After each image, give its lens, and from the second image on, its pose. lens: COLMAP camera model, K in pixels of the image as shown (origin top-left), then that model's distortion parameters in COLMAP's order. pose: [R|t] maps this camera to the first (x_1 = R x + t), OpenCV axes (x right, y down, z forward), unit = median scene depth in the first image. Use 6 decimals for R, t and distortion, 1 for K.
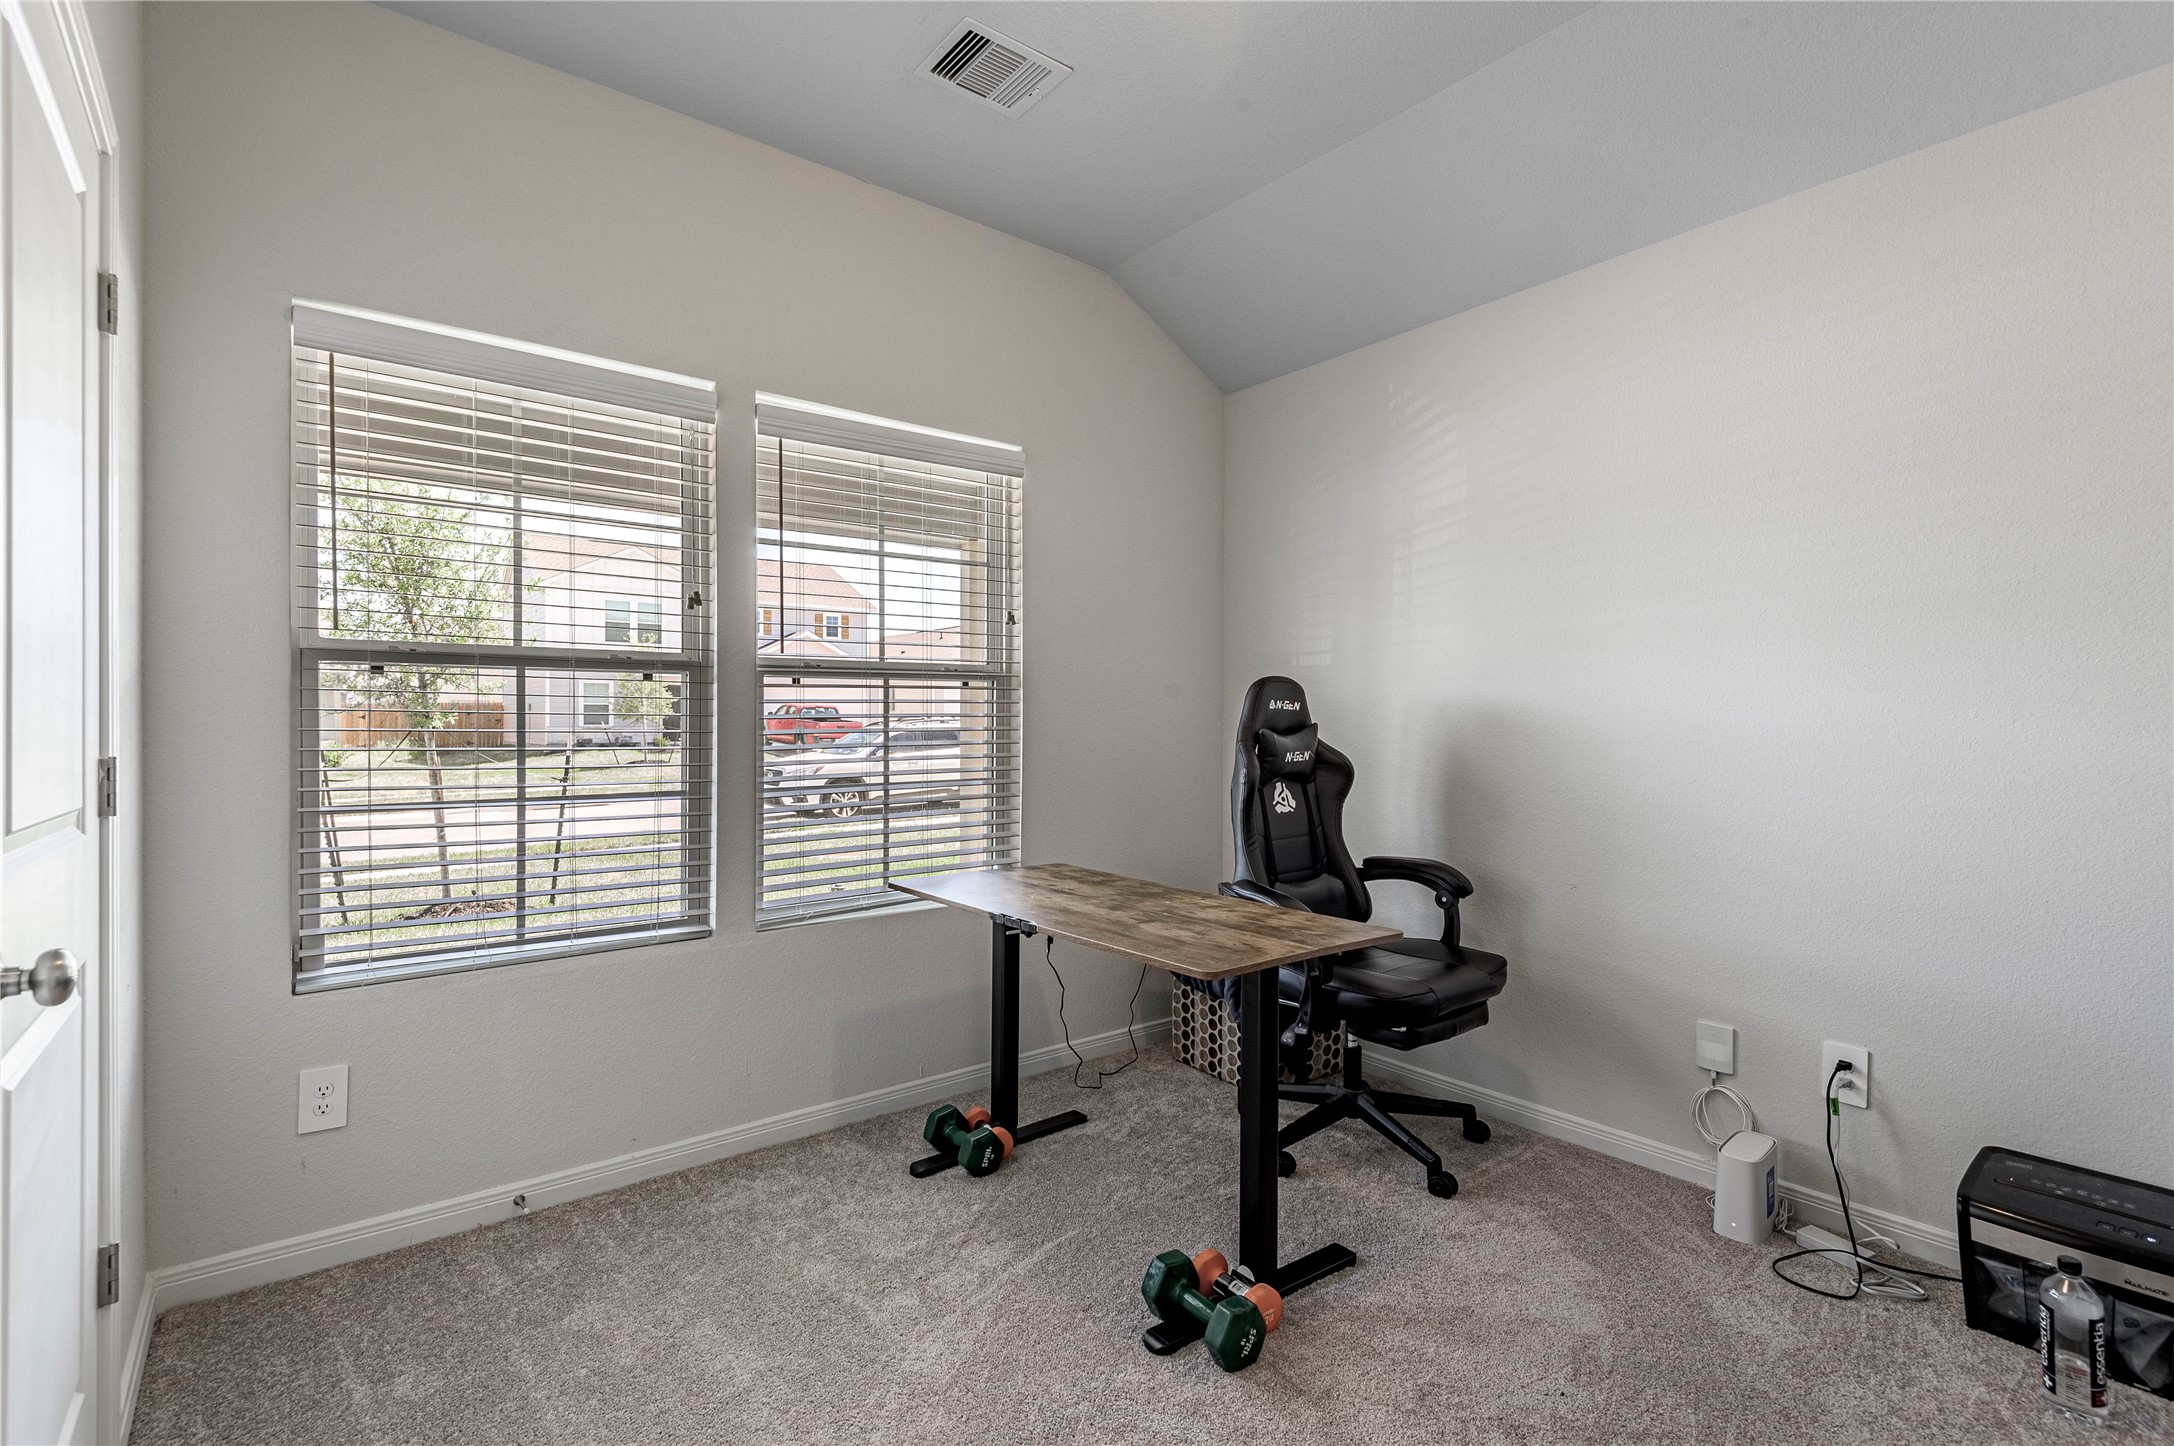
lens RADIAL K [[1017.4, 0, 1072.0], [0, 1017.4, 729.6], [0, 0, 1]] dist [0.000562, -0.001012]
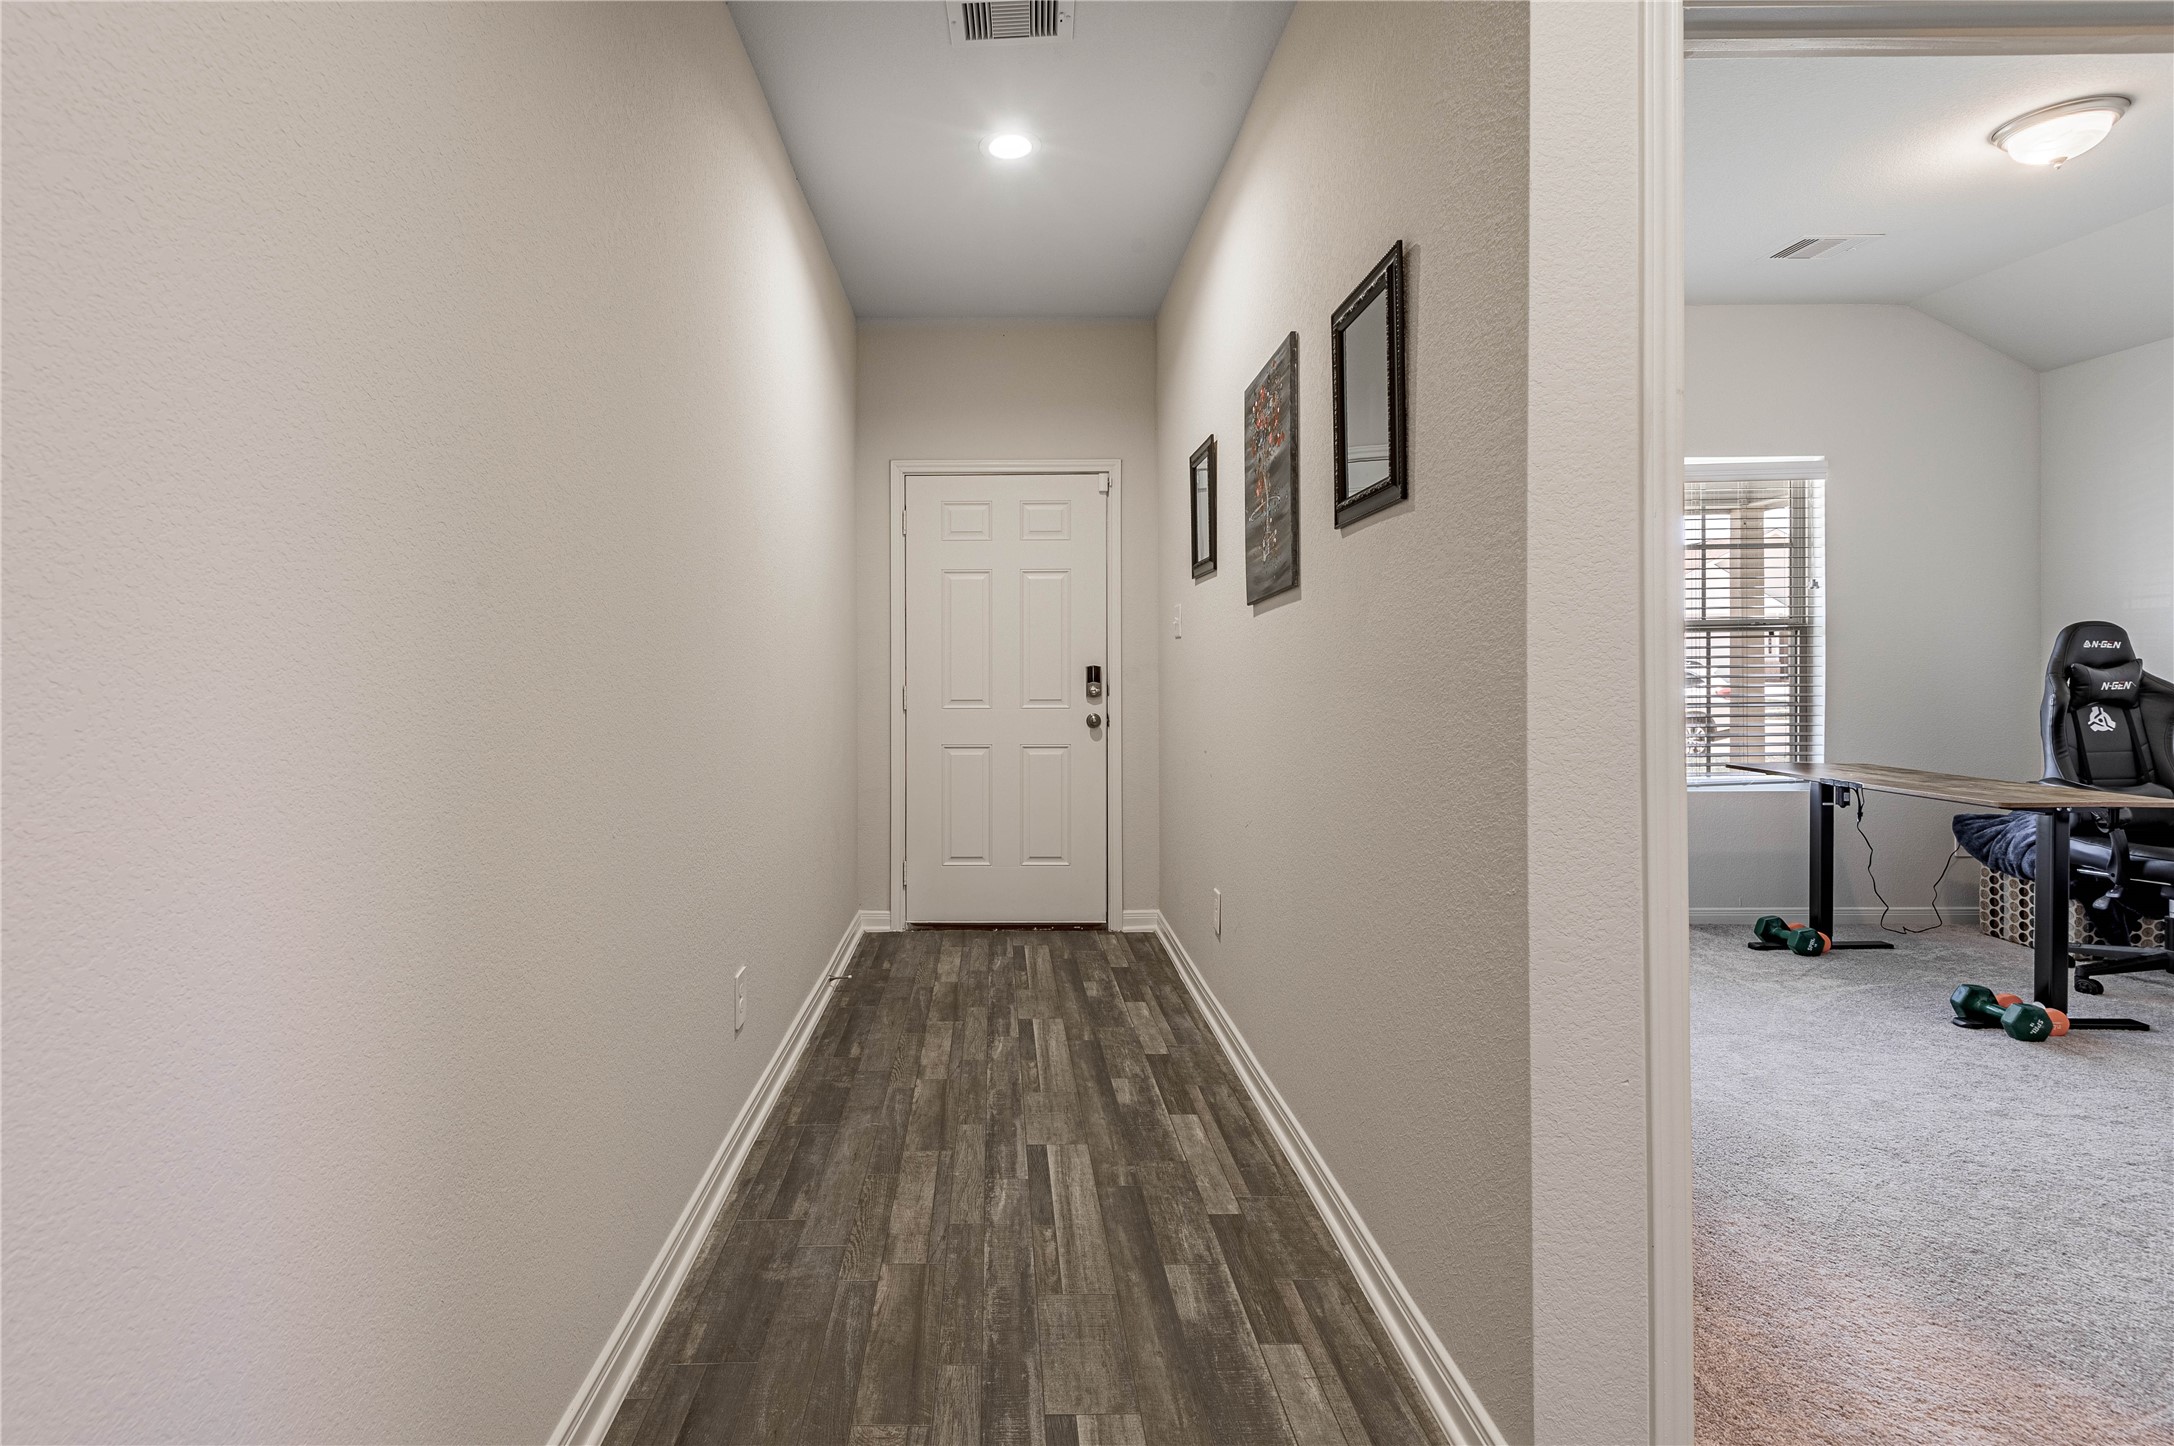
lens RADIAL K [[1017.4, 0, 1012.8], [0, 1017.4, 674.5], [0, 0, 1]] dist [0.000562, -0.001012]
pose [[0.785218, -0.003011, -0.619212, -0.065679], [0.000691, 0.999992, -0.003986, 0.016758], [0.619219, 0.002702, 0.785213, -0.797259]]
